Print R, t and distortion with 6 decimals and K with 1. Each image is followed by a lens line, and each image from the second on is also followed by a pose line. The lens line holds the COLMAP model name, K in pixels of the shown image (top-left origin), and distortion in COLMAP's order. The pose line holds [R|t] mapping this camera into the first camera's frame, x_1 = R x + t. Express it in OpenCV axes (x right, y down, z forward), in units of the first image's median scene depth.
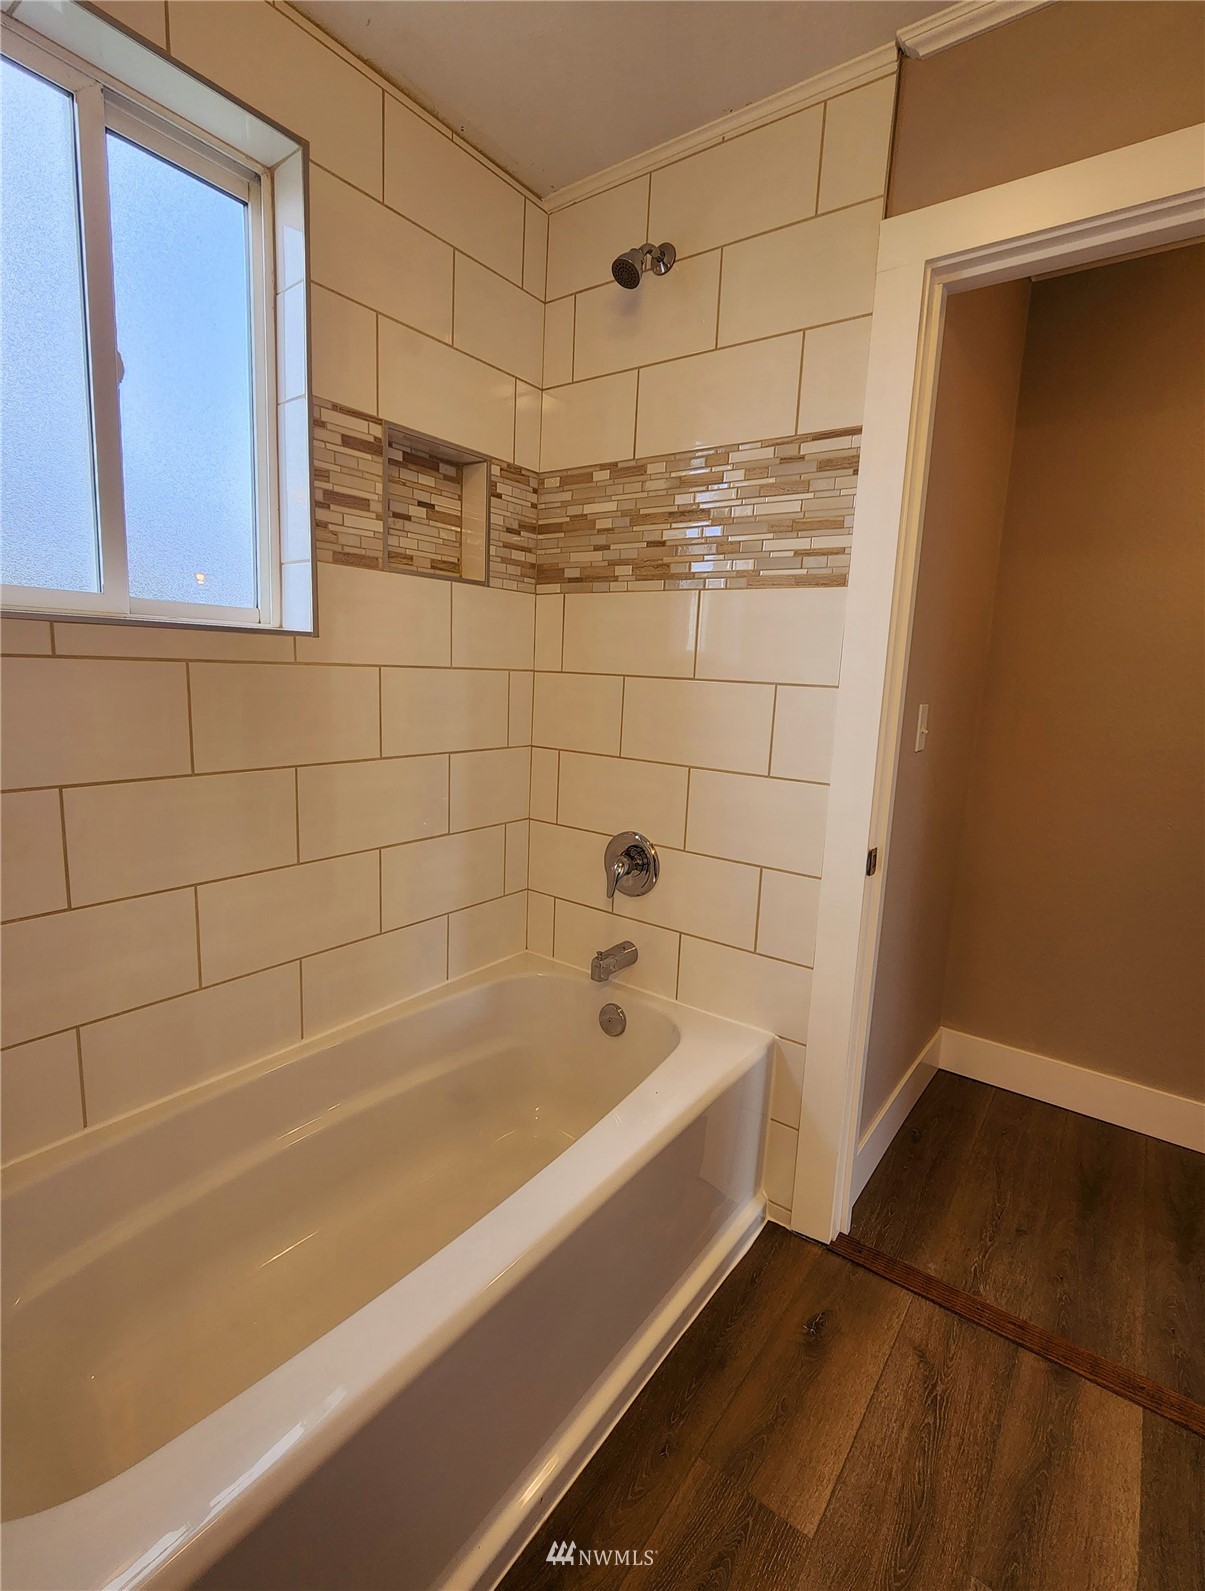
lens RADIAL K [[762.7, 0, 600.9], [0, 762.7, 791.6], [0, 0, 1]] dist [-0.001115, -0.000036]
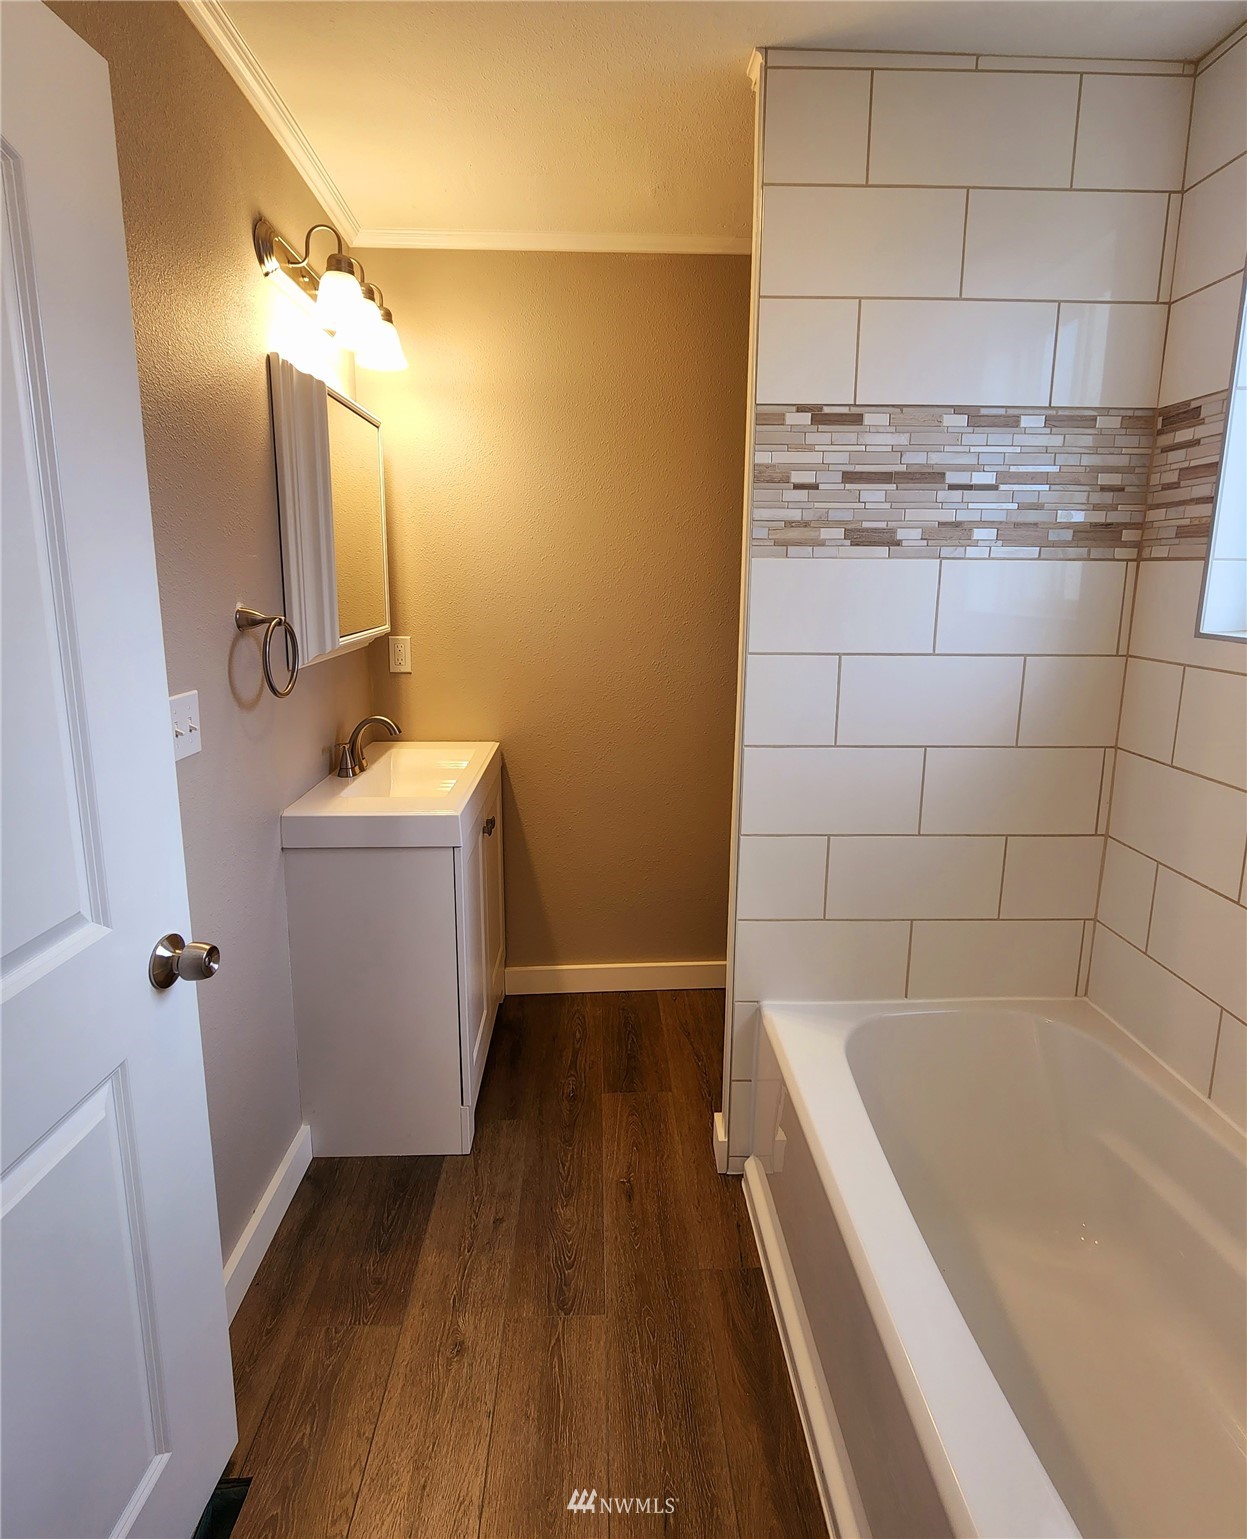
lens RADIAL K [[708.8, 0, 622.1], [0, 708.8, 765.1], [0, 0, 1]] dist [0.002132, 0.000067]
pose [[0.785678, -0.149363, 0.600335, -0.704808], [0.135938, 0.988381, 0.068002, -0.119829], [-0.603516, 0.028181, 0.796853, 0.521614]]
